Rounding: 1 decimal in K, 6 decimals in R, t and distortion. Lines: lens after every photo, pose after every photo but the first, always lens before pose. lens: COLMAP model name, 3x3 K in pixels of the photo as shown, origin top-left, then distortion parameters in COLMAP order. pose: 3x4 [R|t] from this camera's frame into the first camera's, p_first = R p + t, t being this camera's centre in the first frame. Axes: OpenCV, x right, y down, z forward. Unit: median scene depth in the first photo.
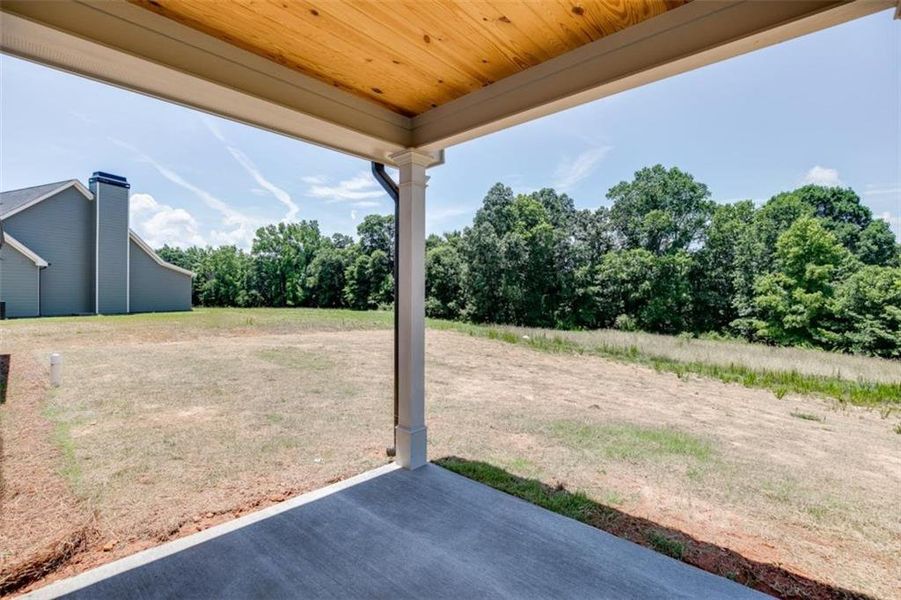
lens RADIAL K [[411.8, 0, 449.9], [0, 411.8, 294.8], [0, 0, 1]] dist [-0.045300, 0.013257]
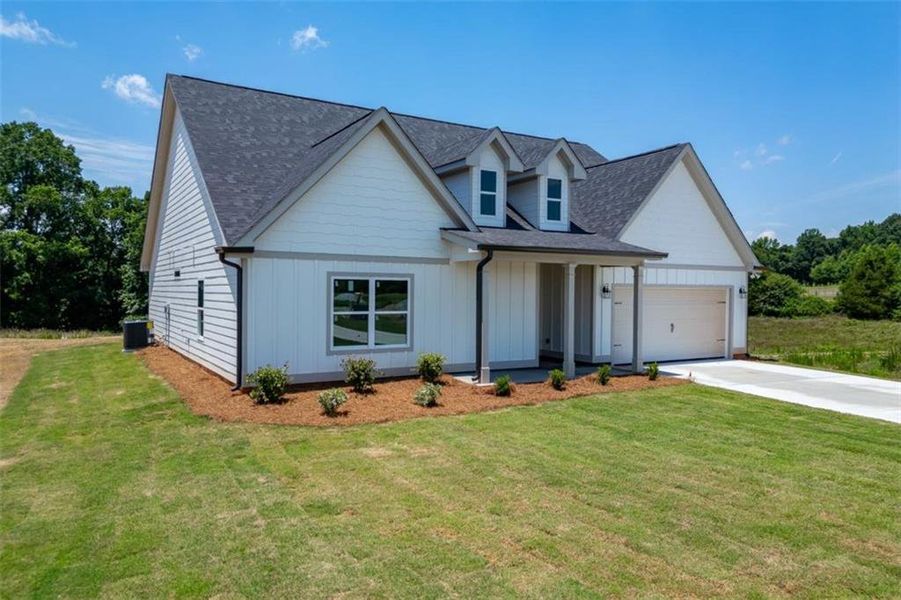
lens RADIAL K [[635.6, 0, 450.5], [0, 635.6, 300.0], [0, 0, 1]] dist [0.115862, -0.107366]
pose [[0.279164, -0.013212, 0.960153, -0.622561], [-0.008181, 0.999836, 0.016136, -0.009048], [-0.960209, -0.012360, 0.279010, -0.163392]]
